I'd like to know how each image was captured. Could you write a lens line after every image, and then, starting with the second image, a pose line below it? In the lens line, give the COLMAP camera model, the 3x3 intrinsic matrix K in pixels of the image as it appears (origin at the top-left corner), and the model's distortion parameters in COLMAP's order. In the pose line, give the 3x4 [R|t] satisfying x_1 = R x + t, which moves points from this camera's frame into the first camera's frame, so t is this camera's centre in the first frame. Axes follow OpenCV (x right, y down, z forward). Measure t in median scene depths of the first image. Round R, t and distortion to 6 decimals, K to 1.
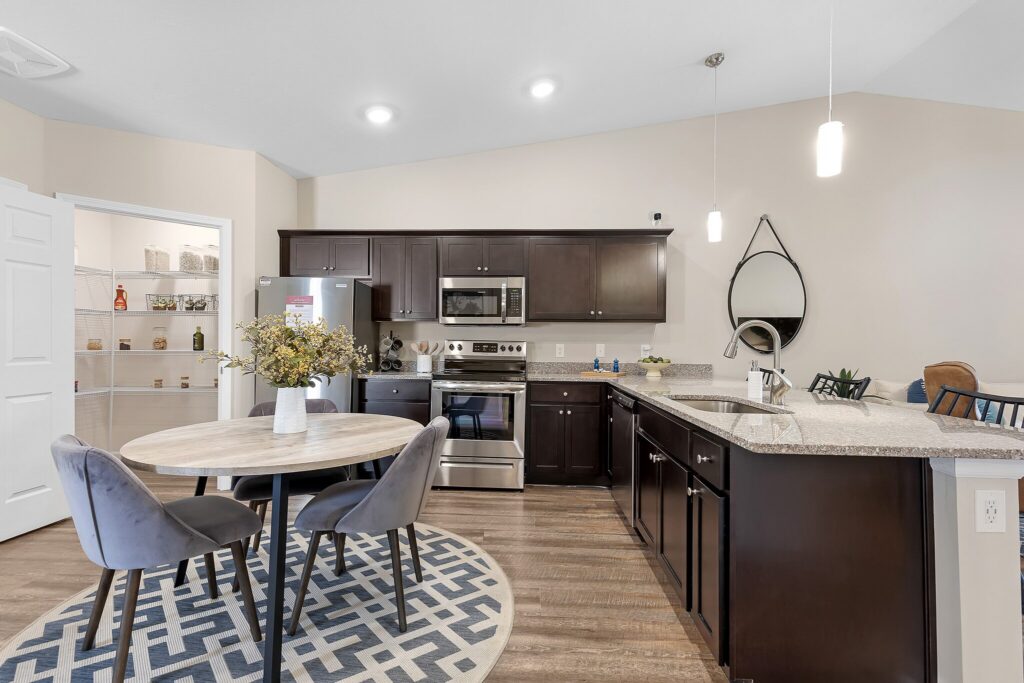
lens RADIAL K [[461.0, 0, 508.8], [0, 461.0, 340.2], [0, 0, 1]] dist [0.010935, -0.000428]
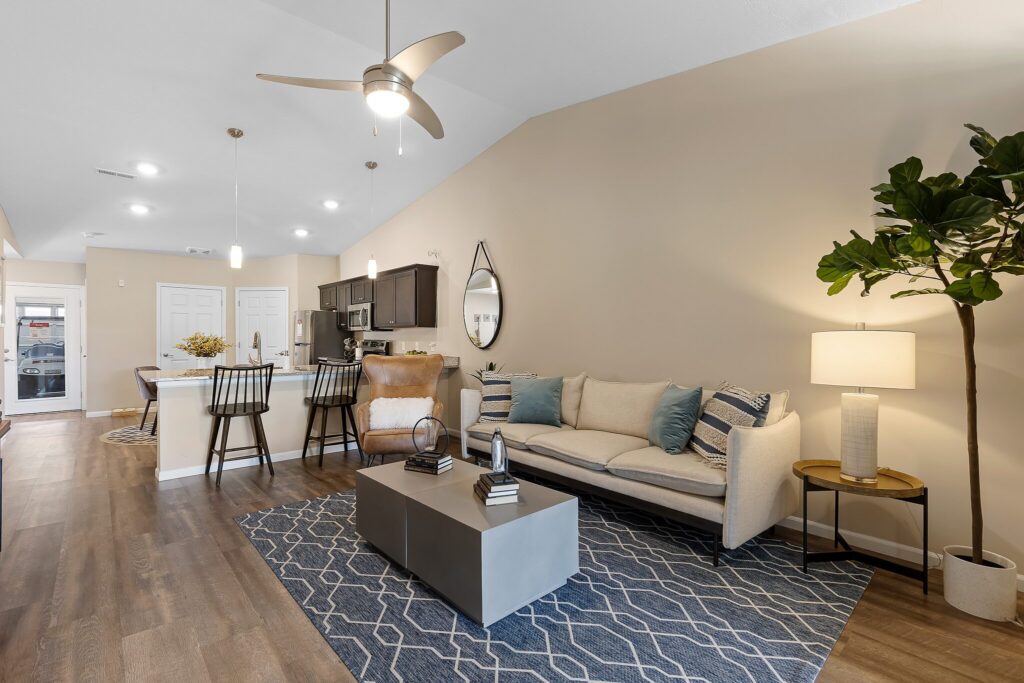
lens RADIAL K [[461.0, 0, 507.5], [0, 461.0, 341.0], [0, 0, 1]] dist [0.010935, -0.000428]
pose [[0.705094, -0.000996, -0.709113, 1.506630], [0.006503, 0.999966, 0.005062, 0.000774], [0.709084, -0.008180, 0.705077, 0.155145]]
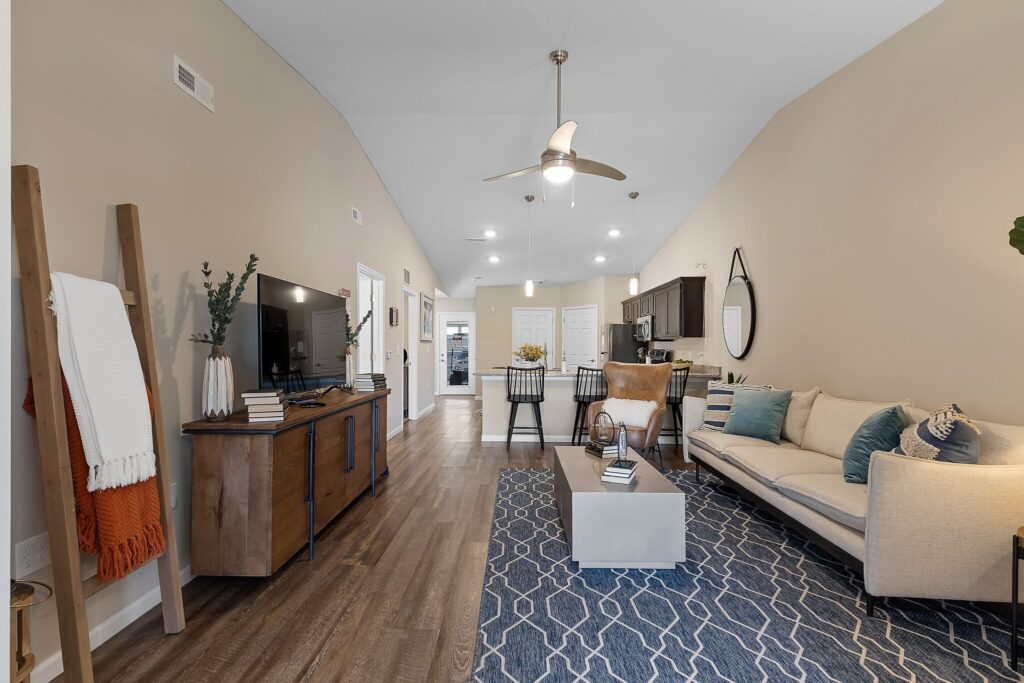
lens RADIAL K [[461.0, 0, 508.8], [0, 461.0, 344.2], [0, 0, 1]] dist [0.010935, -0.000428]
pose [[0.039136, -0.012121, -0.999160, 1.762685], [0.000747, 0.999927, -0.012101, 0.003271], [0.999234, -0.000273, 0.039142, 0.341596]]
